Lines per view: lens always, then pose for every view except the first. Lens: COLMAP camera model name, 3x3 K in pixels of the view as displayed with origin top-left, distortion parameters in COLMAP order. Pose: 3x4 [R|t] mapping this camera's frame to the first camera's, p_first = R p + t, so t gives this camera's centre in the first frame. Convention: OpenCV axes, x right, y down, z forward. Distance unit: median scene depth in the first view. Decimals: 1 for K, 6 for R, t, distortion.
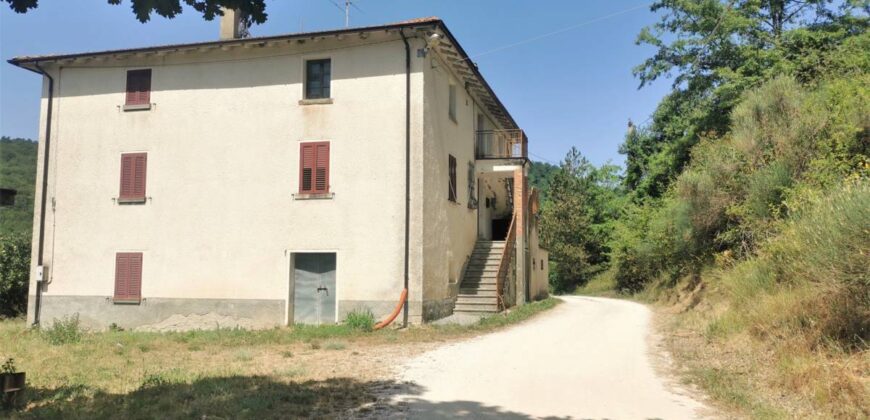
lens RADIAL K [[681.7, 0, 437.7], [0, 681.7, 214.3], [0, 0, 1]] dist [0.045429, -0.013217]
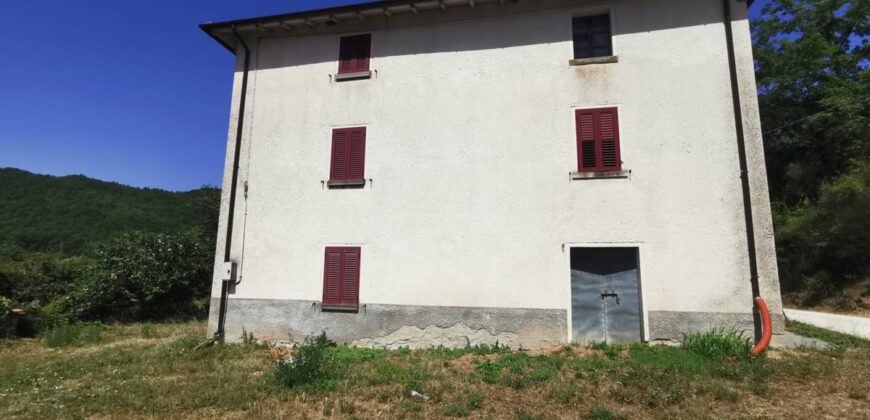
lens RADIAL K [[414.4, 0, 432.4], [0, 414.4, 210.6], [0, 0, 1]] dist [-0.018283, 0.008911]
pose [[0.998384, 0.016861, 0.054272, -0.375664], [-0.012852, 0.997220, -0.073393, 0.048437], [-0.055359, 0.072577, 0.995825, 0.513140]]
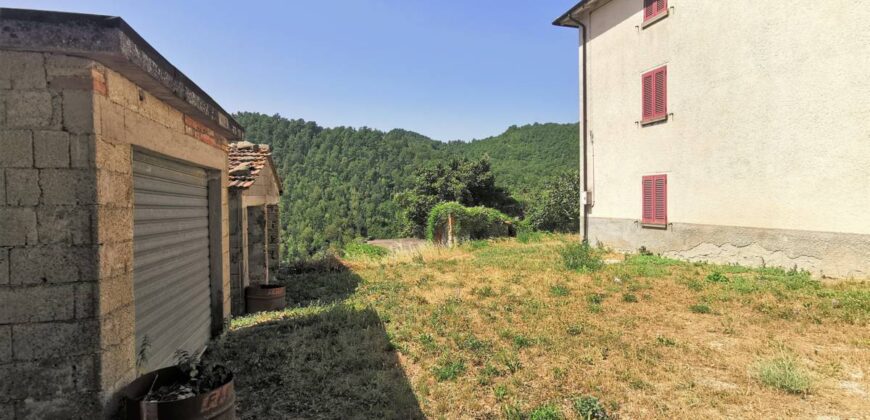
lens RADIAL K [[414.4, 0, 432.6], [0, 414.4, 210.6], [0, 0, 1]] dist [-0.018283, 0.008911]
pose [[0.511752, 0.008464, -0.859092, -0.112579], [0.092473, 0.993599, 0.064875, 0.039394], [0.854142, -0.112643, 0.507694, 0.443707]]
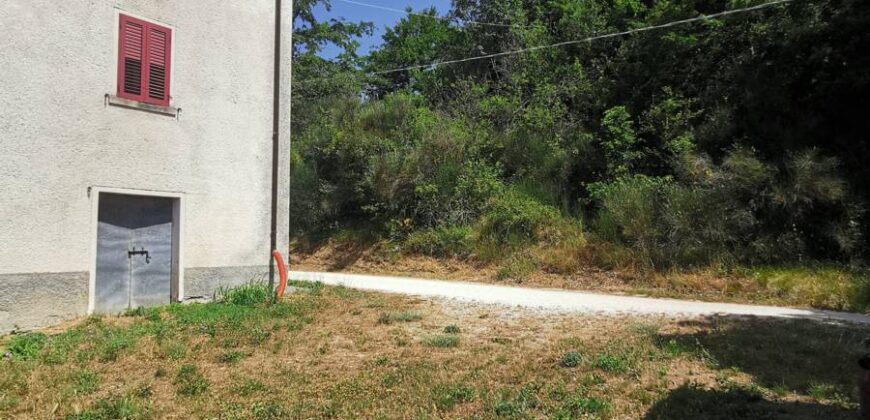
lens RADIAL K [[559.8, 0, 434.8], [0, 559.8, 214.7], [0, 0, 1]] dist [-0.002598, 0.003555]
pose [[0.383593, 0.049951, 0.922151, -0.520939], [-0.071178, 0.997165, -0.024405, 0.063468], [-0.920755, -0.056276, 0.386061, 0.515962]]
